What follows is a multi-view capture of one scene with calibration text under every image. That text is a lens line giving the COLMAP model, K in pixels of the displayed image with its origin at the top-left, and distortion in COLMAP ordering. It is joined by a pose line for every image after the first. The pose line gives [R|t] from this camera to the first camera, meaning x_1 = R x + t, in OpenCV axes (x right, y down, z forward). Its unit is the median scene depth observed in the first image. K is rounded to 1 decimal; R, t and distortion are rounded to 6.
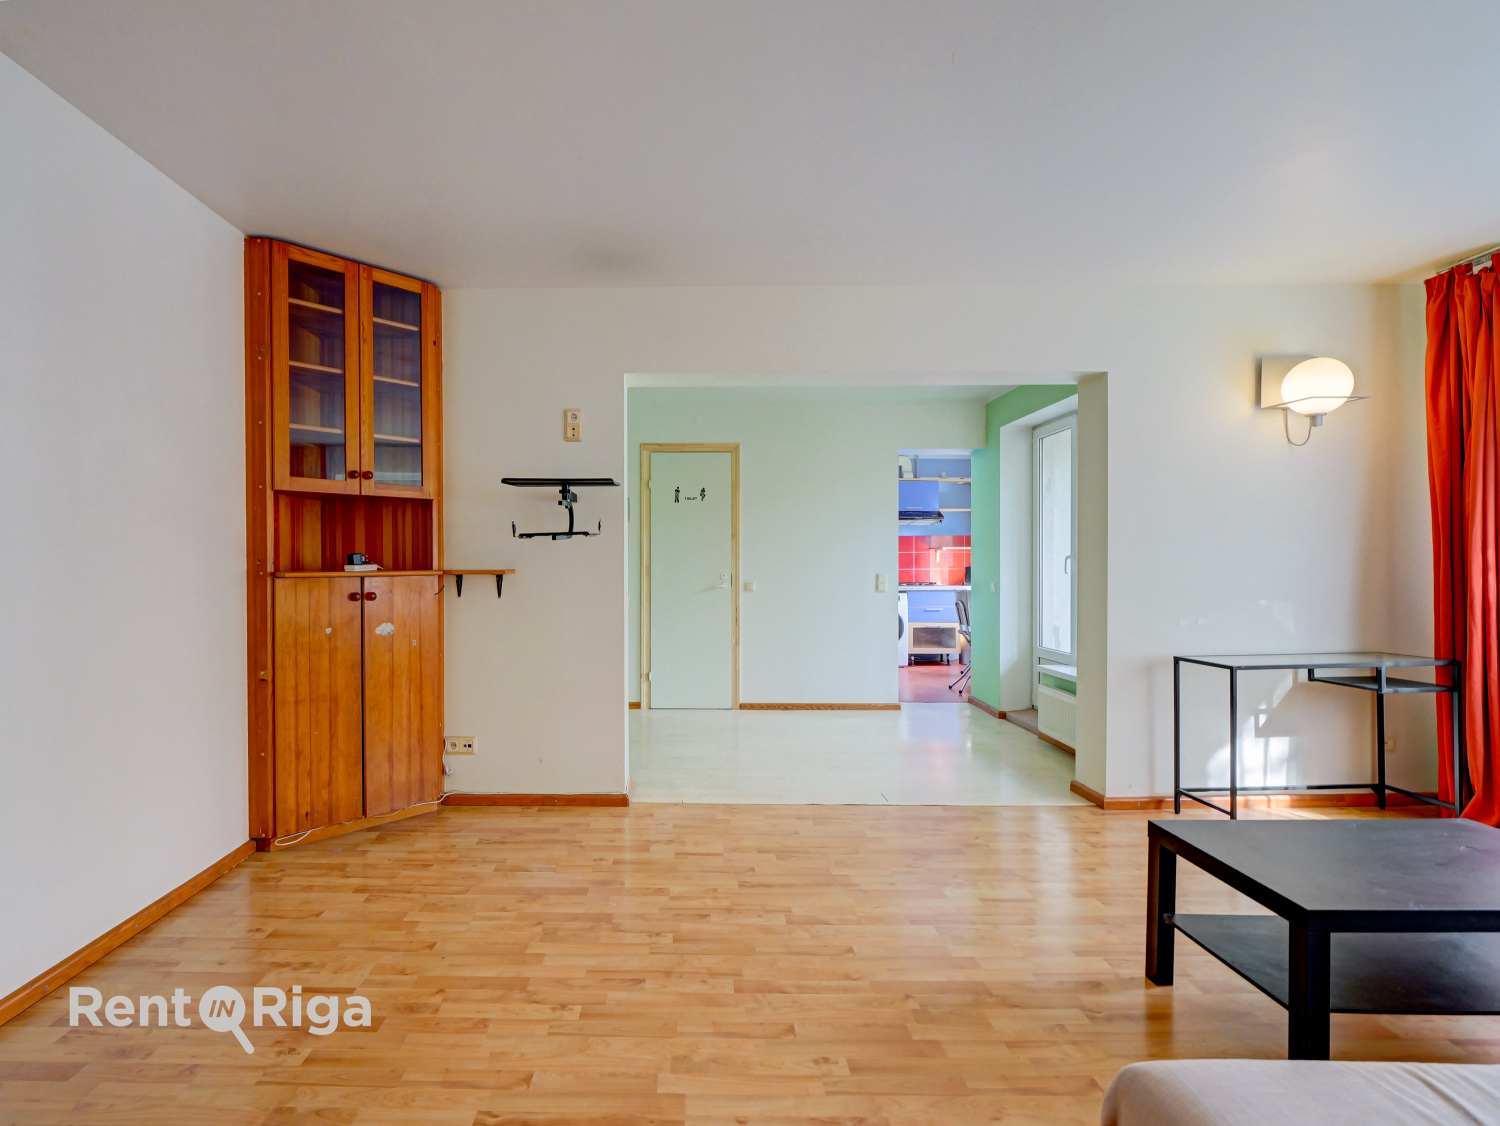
lens RADIAL K [[740.1, 0, 675.2], [0, 740.1, 569.5], [0, 0, 1]] dist [-0.001464, -0.000005]
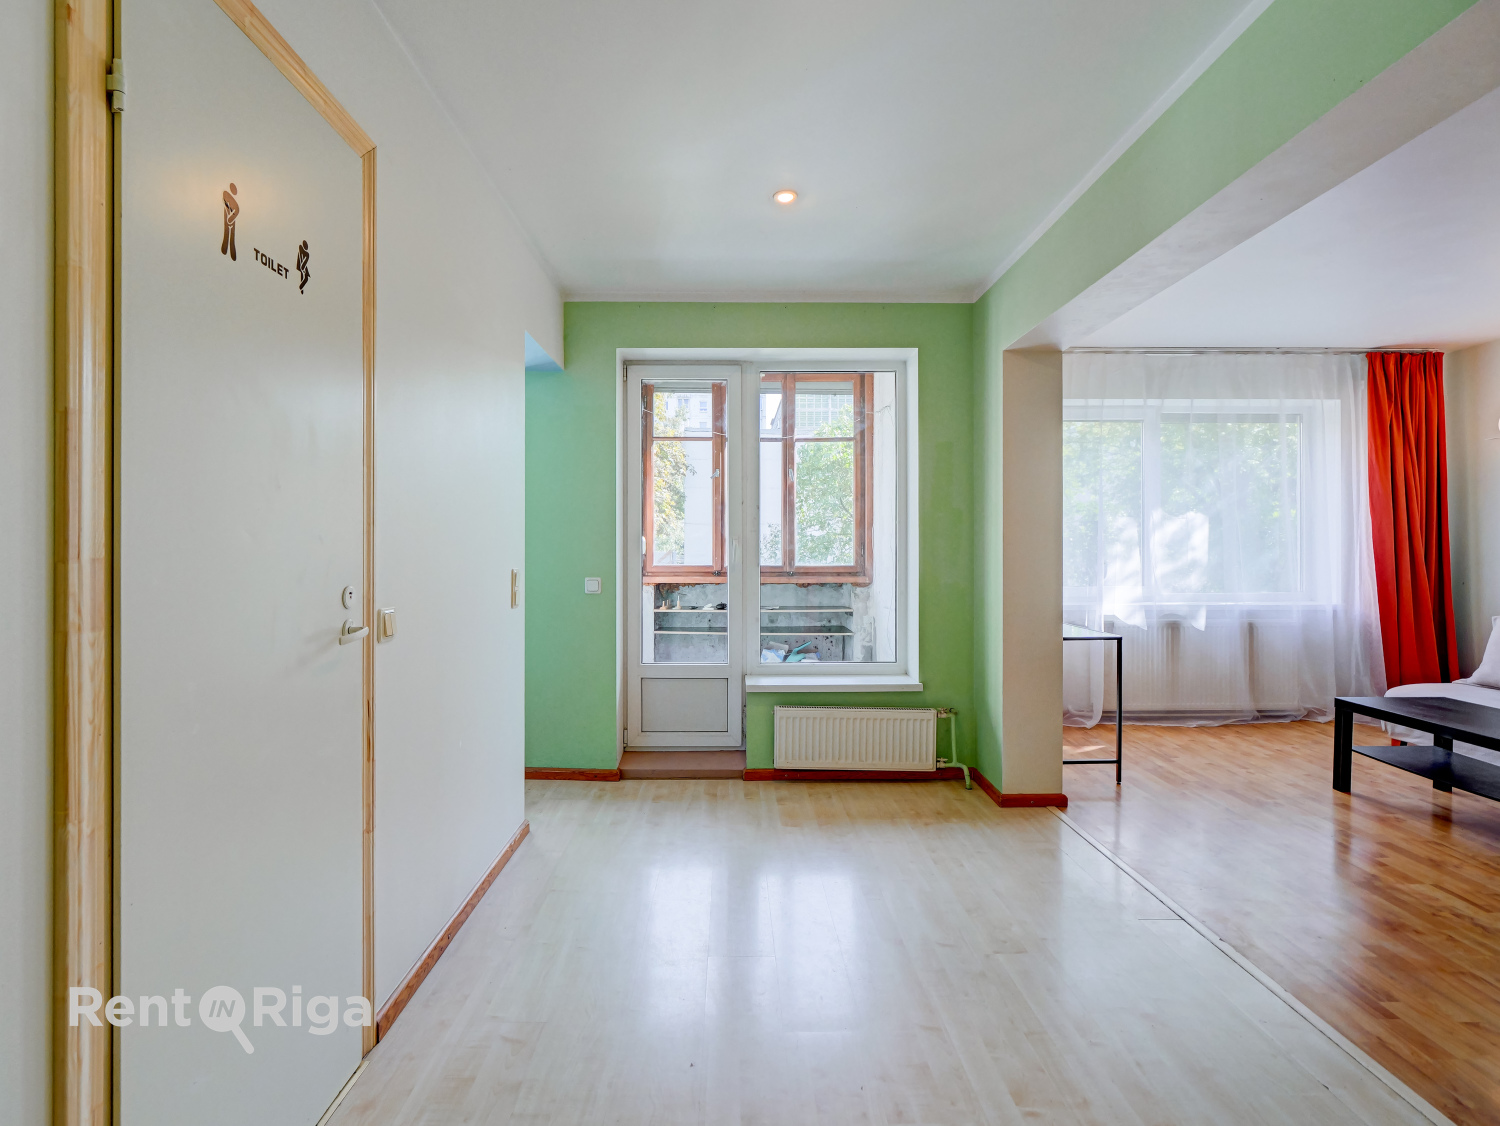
lens RADIAL K [[736.4, 0, 731.9], [0, 736.4, 550.1], [0, 0, 1]] dist [-0.012681, 0.000013]
pose [[-0.011418, -0.006319, 0.999915, -0.373949], [0.008243, 0.999945, 0.006413, -0.015273], [-0.999901, 0.008316, -0.011366, 1.562486]]
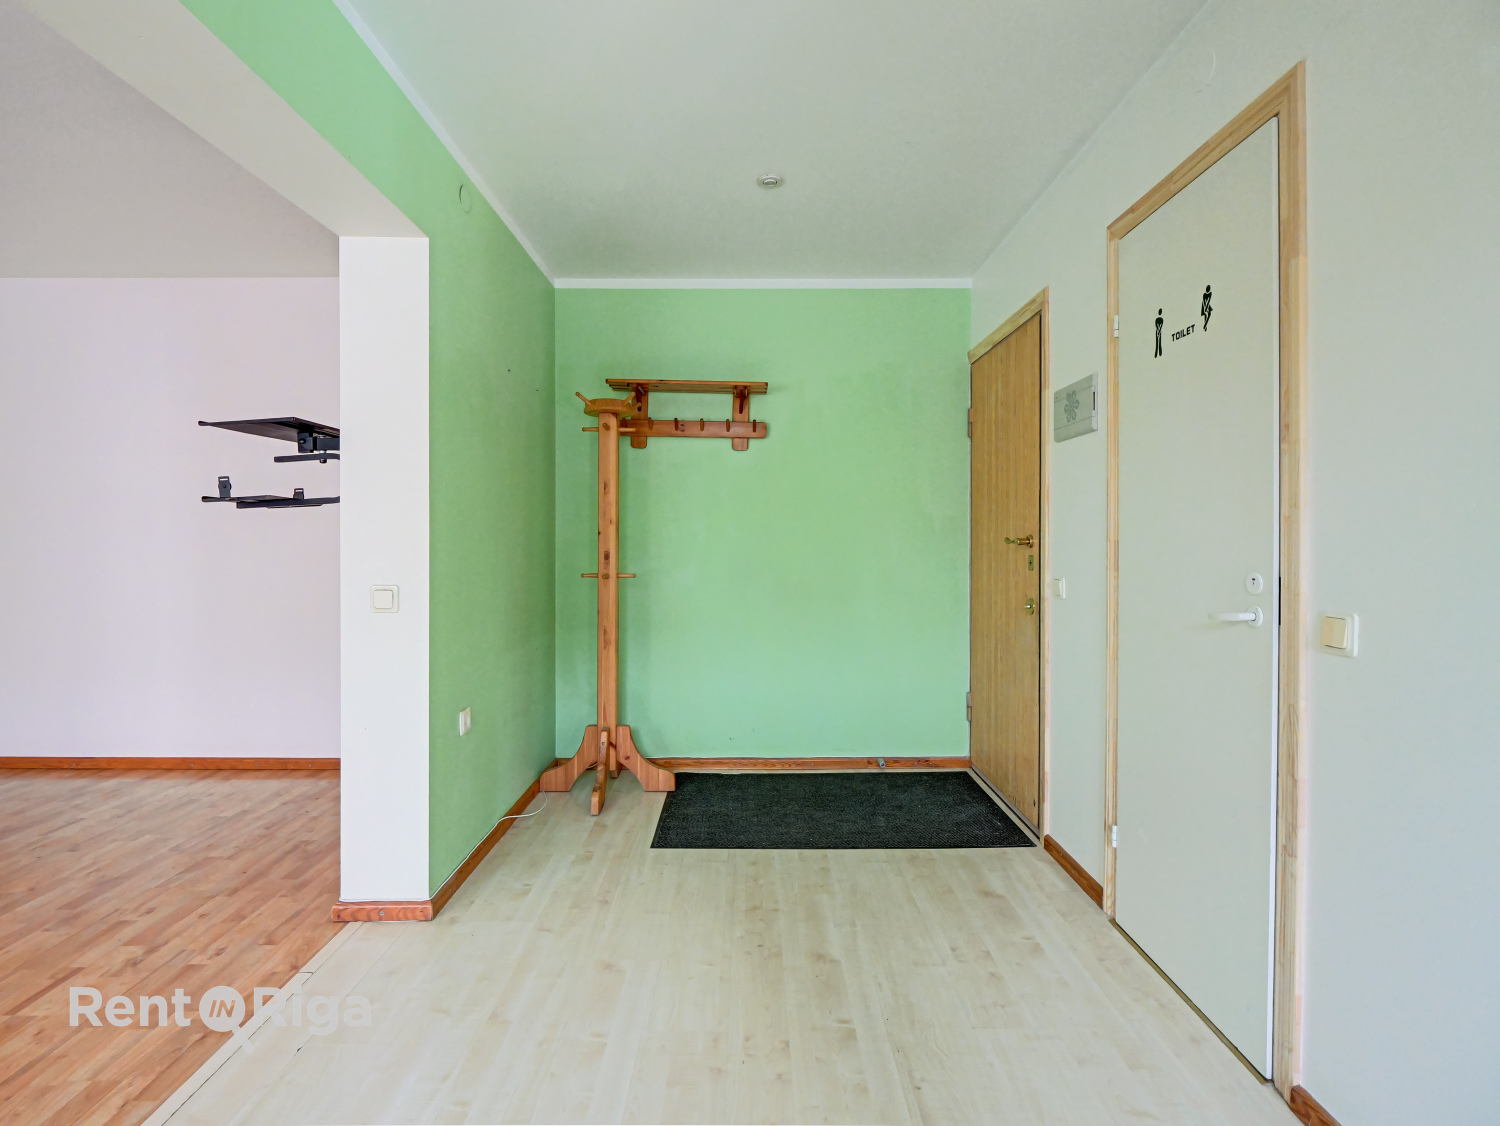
lens RADIAL K [[735.5, 0, 751.7], [0, 735.5, 539.5], [0, 0, 1]] dist [-0.001993, -0.000694]
pose [[0.001117, 0.001712, -0.999998, 0.612682], [-0.008789, 0.999960, 0.001702, -0.010341], [0.999961, 0.008787, 0.001132, 1.475717]]
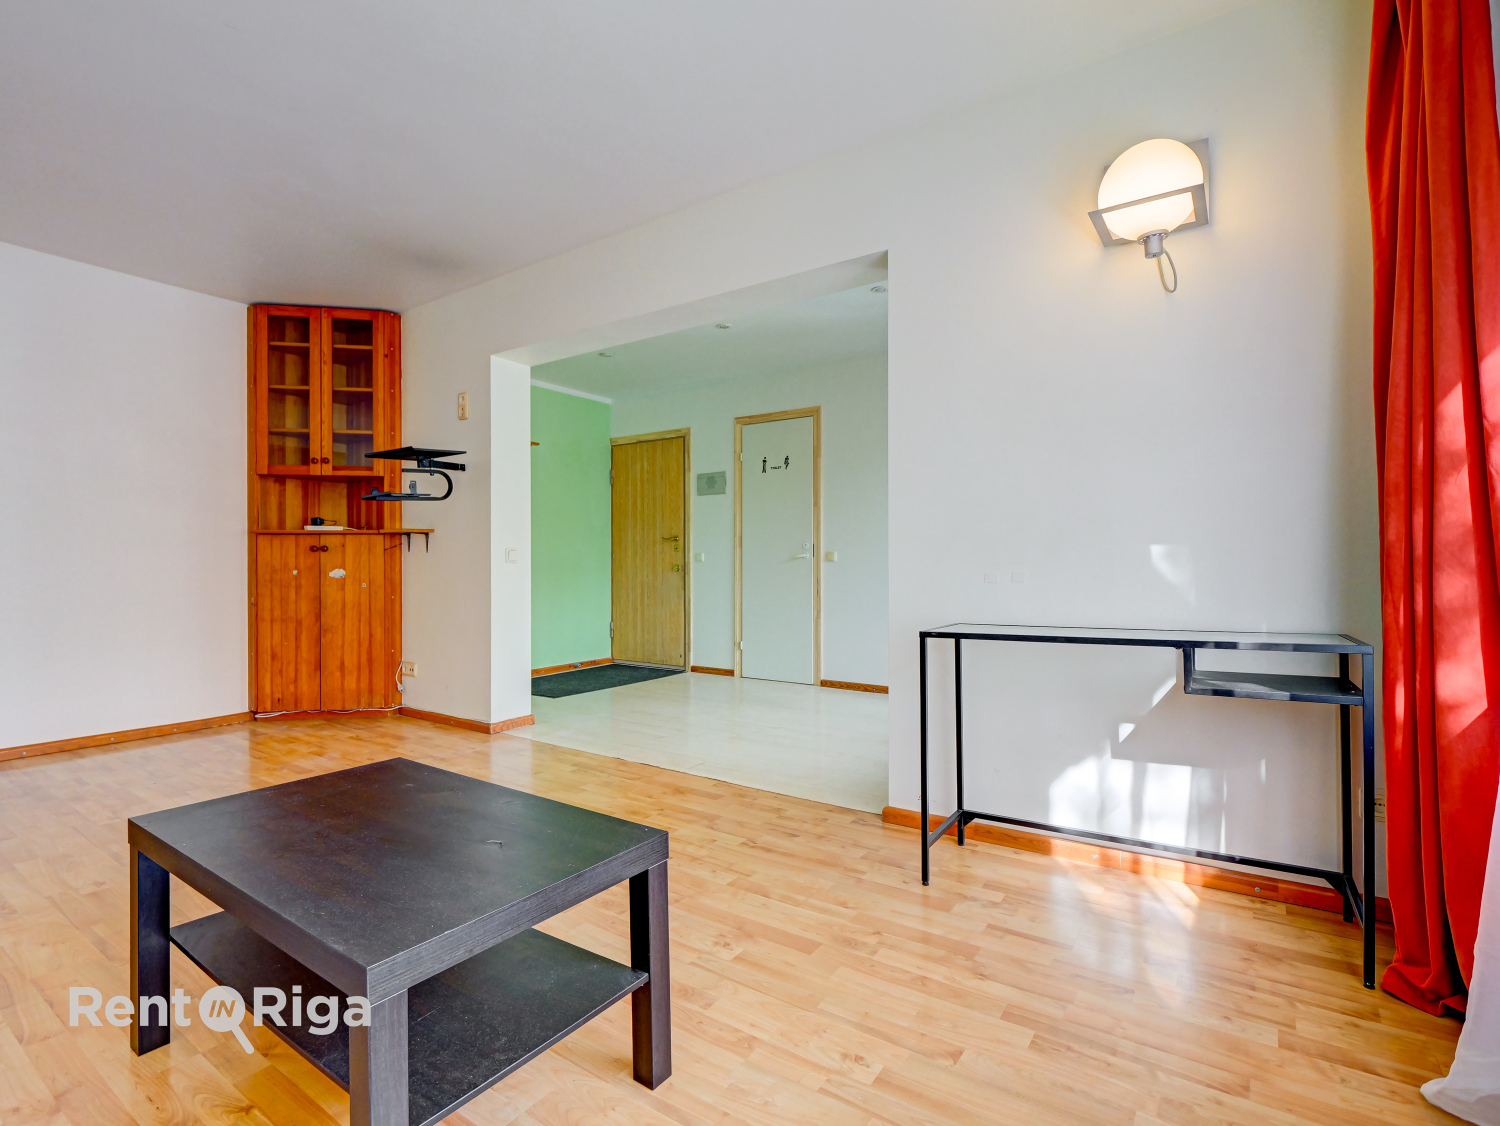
lens RADIAL K [[720.0, 0, 750.0], [0, 720.0, 563.0], [0, 0, 1]] dist [-0.000956, -0.000243]
pose [[0.824173, -0.003741, -0.566325, 0.972022], [-0.001266, 0.999964, -0.008449, 0.071751], [0.566336, 0.007680, 0.824138, 0.341579]]
